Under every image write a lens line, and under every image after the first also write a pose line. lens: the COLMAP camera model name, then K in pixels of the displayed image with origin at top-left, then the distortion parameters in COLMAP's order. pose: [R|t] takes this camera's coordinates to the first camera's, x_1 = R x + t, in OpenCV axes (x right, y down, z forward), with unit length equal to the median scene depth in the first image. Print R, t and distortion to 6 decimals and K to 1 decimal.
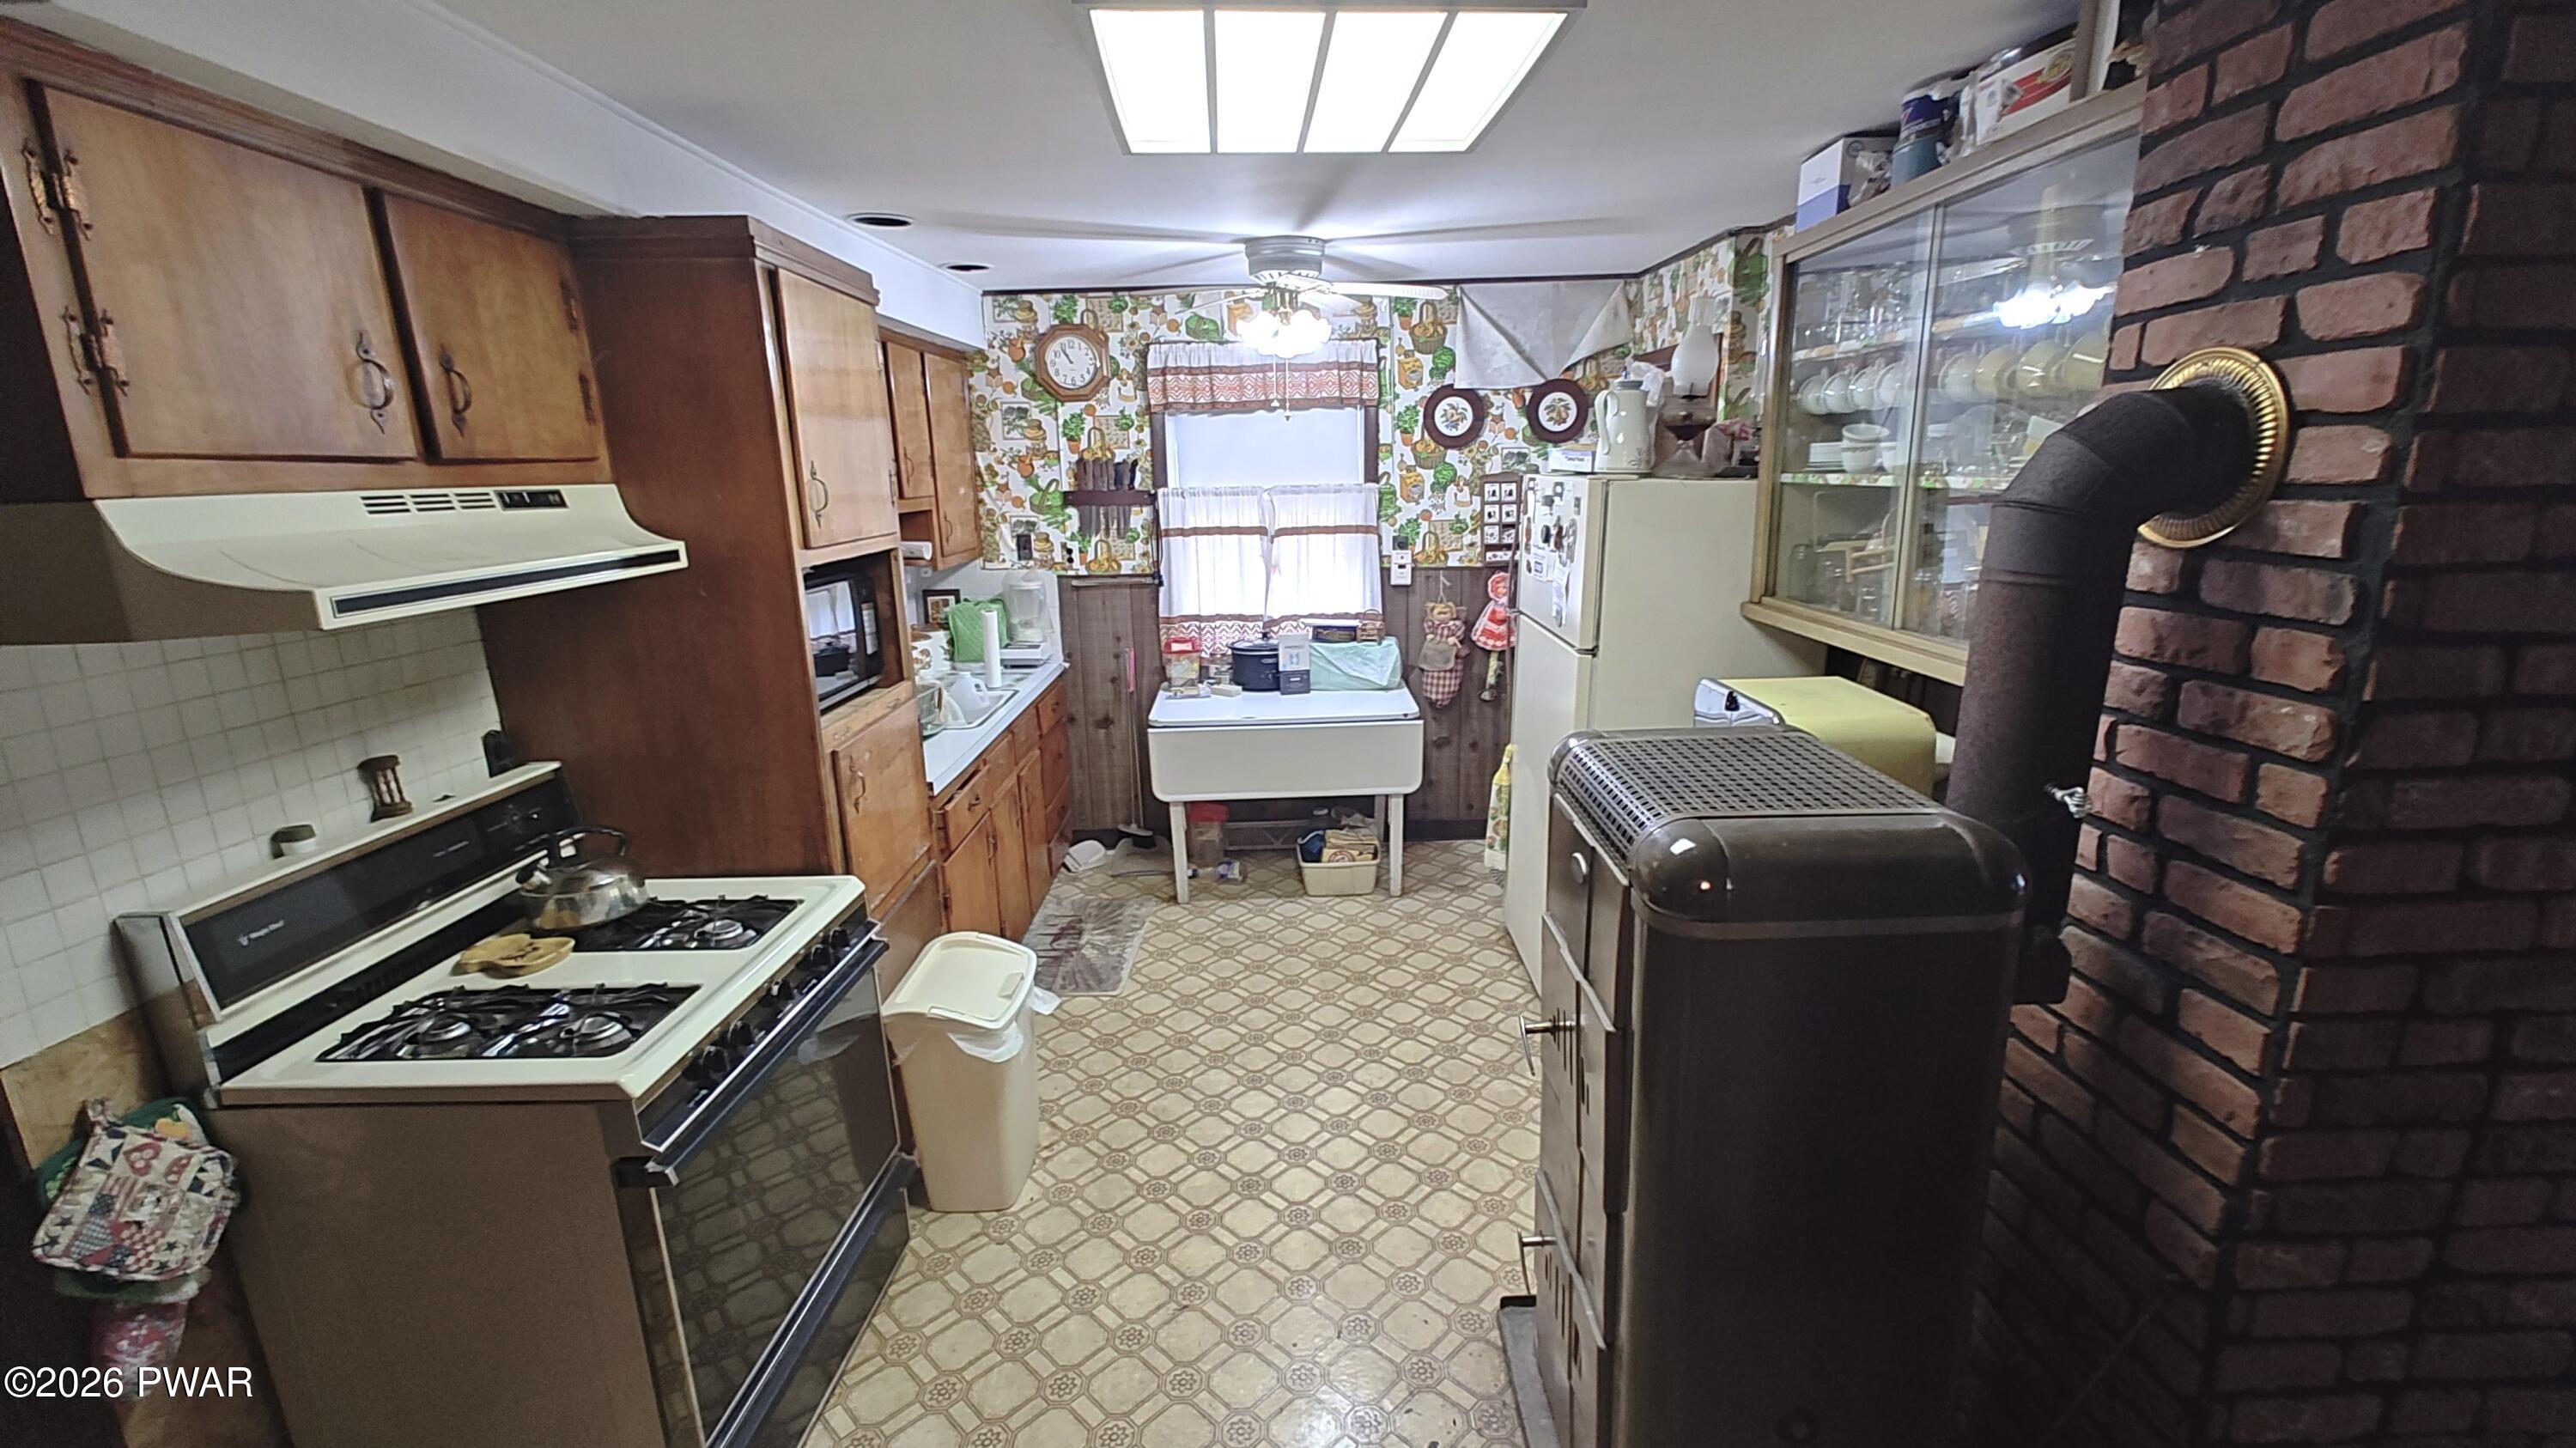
lens RADIAL K [[1137.0, 0, 1283.0], [0, 1137.0, 778.7], [0, 0, 1]] dist [0.000739, 0.014426]
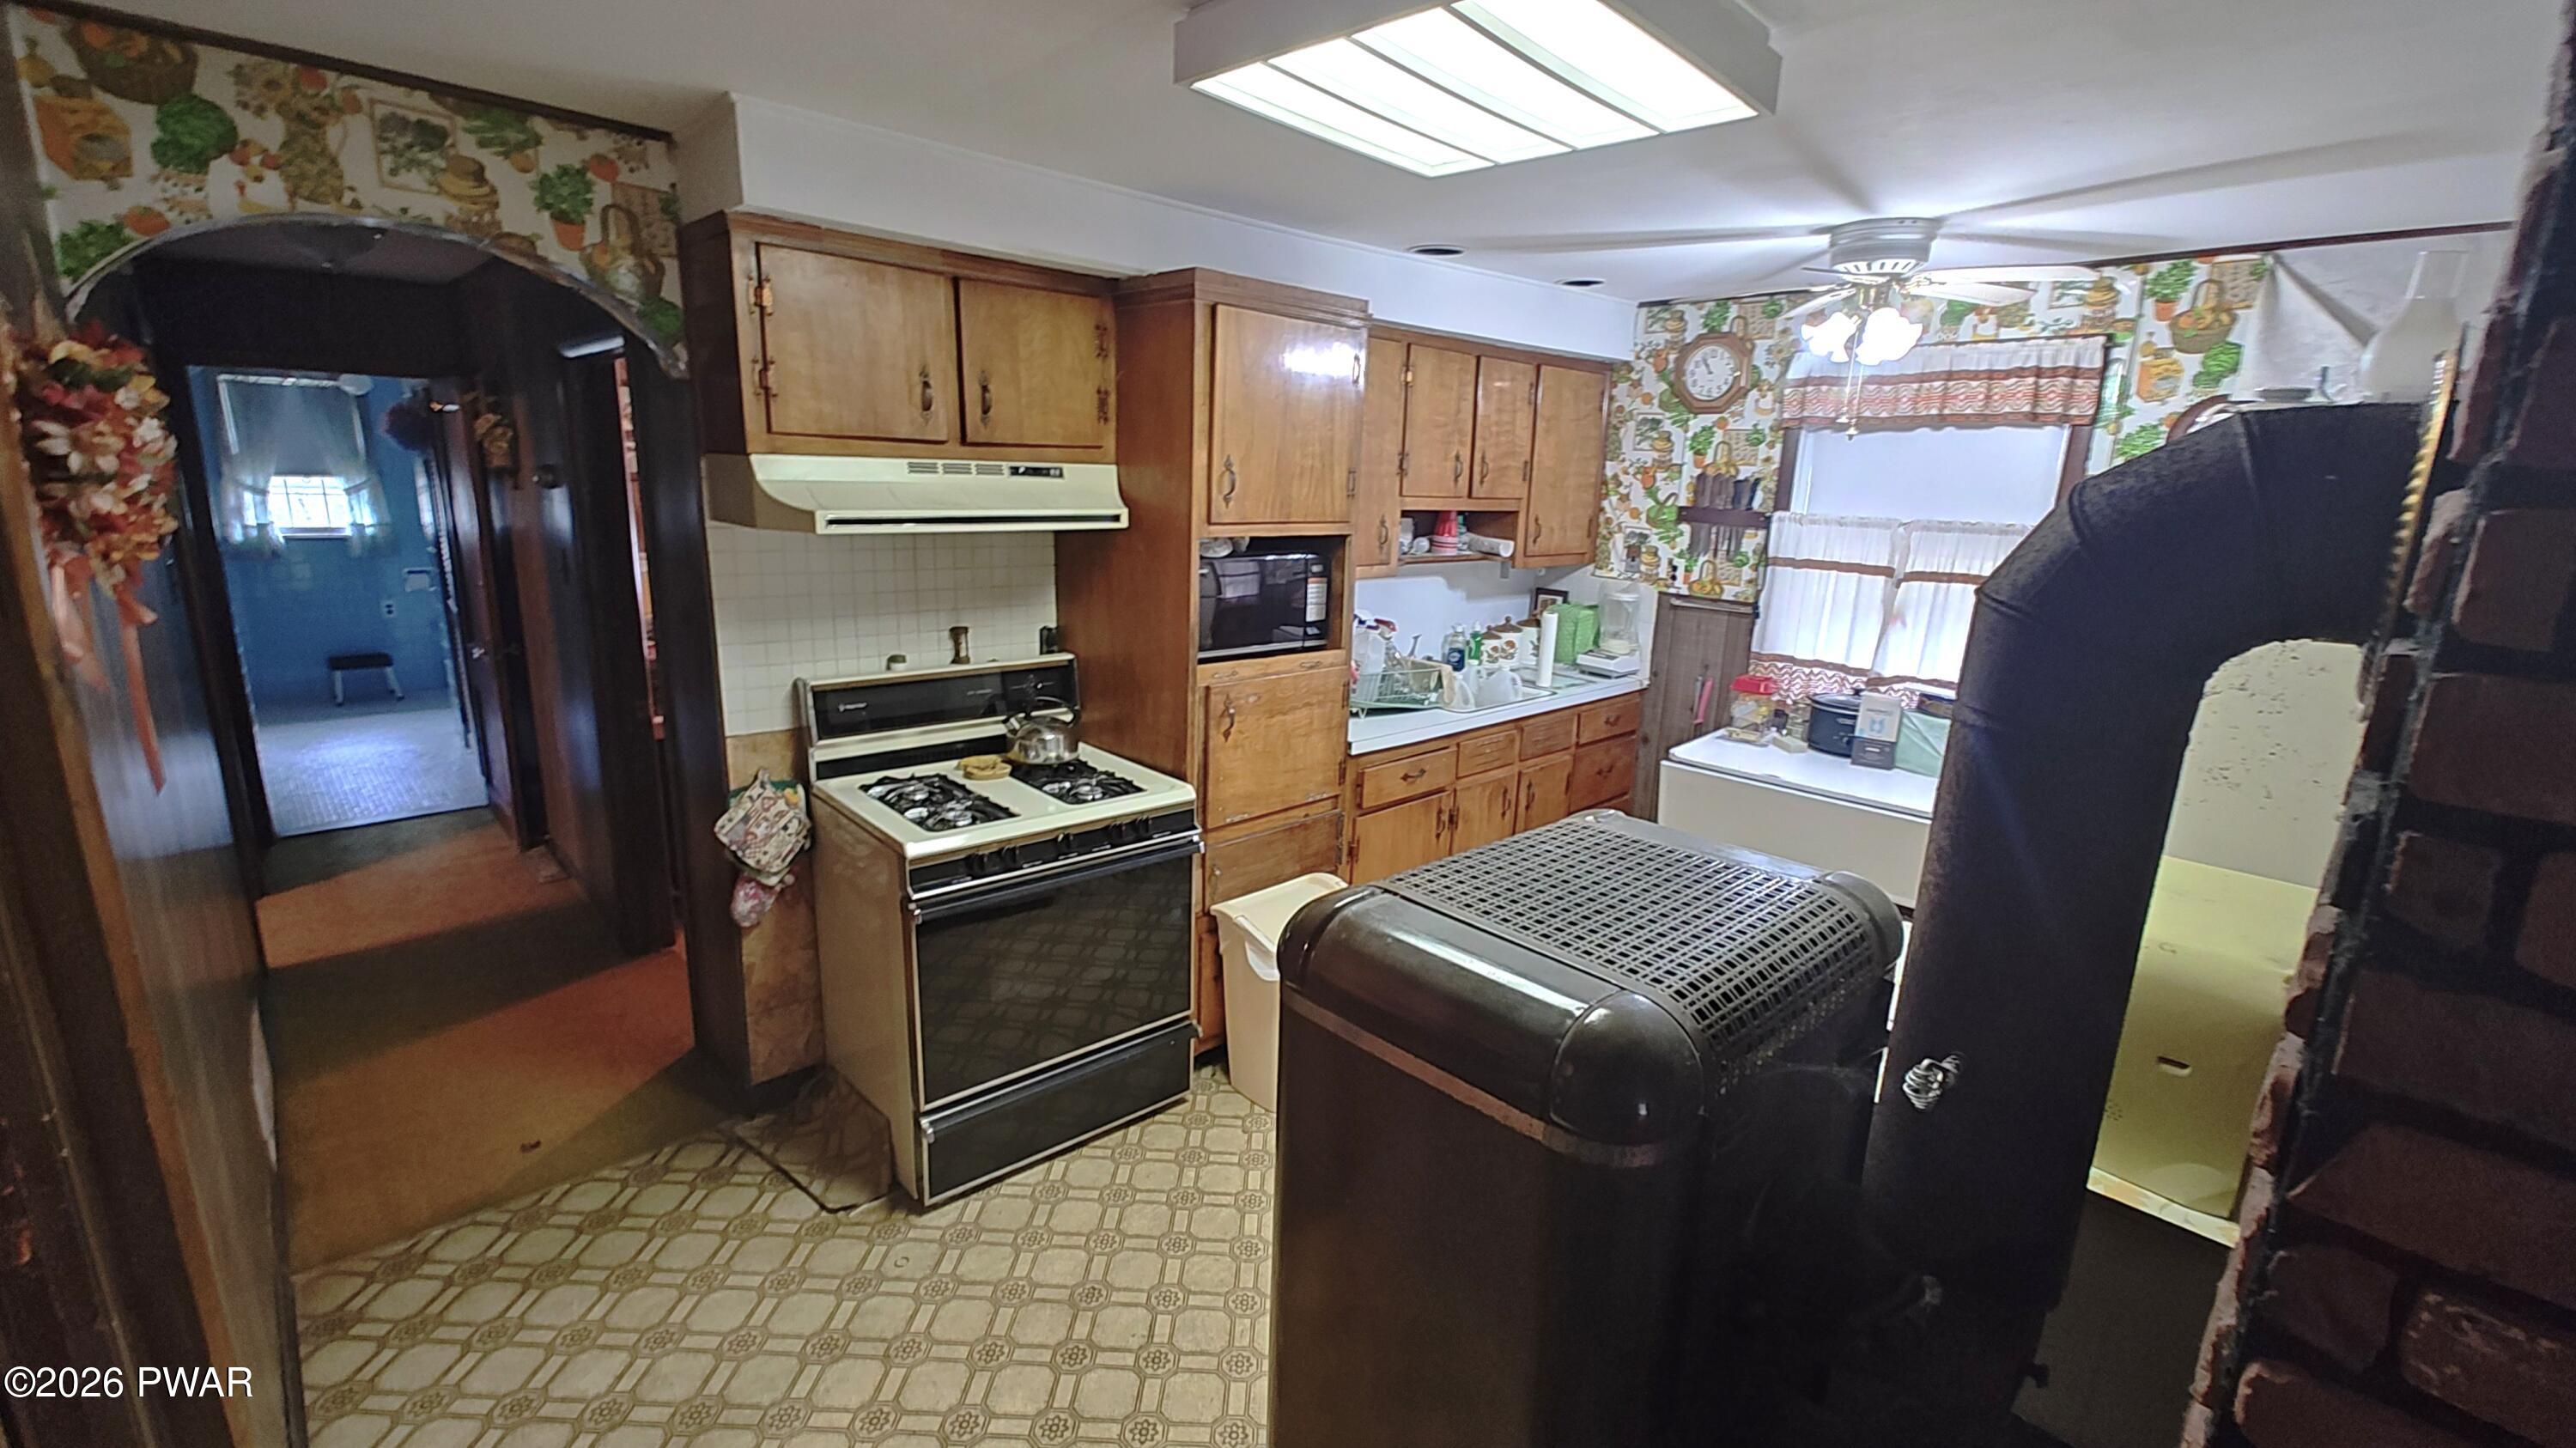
lens RADIAL K [[1137.0, 0, 1283.0], [0, 1137.0, 778.7], [0, 0, 1]] dist [0.000739, 0.014426]
pose [[0.650667, 0.247707, -0.717826, 0.351415], [-0.253057, 0.961997, 0.102584, -0.045580], [0.715958, 0.114902, 0.688623, 0.124971]]
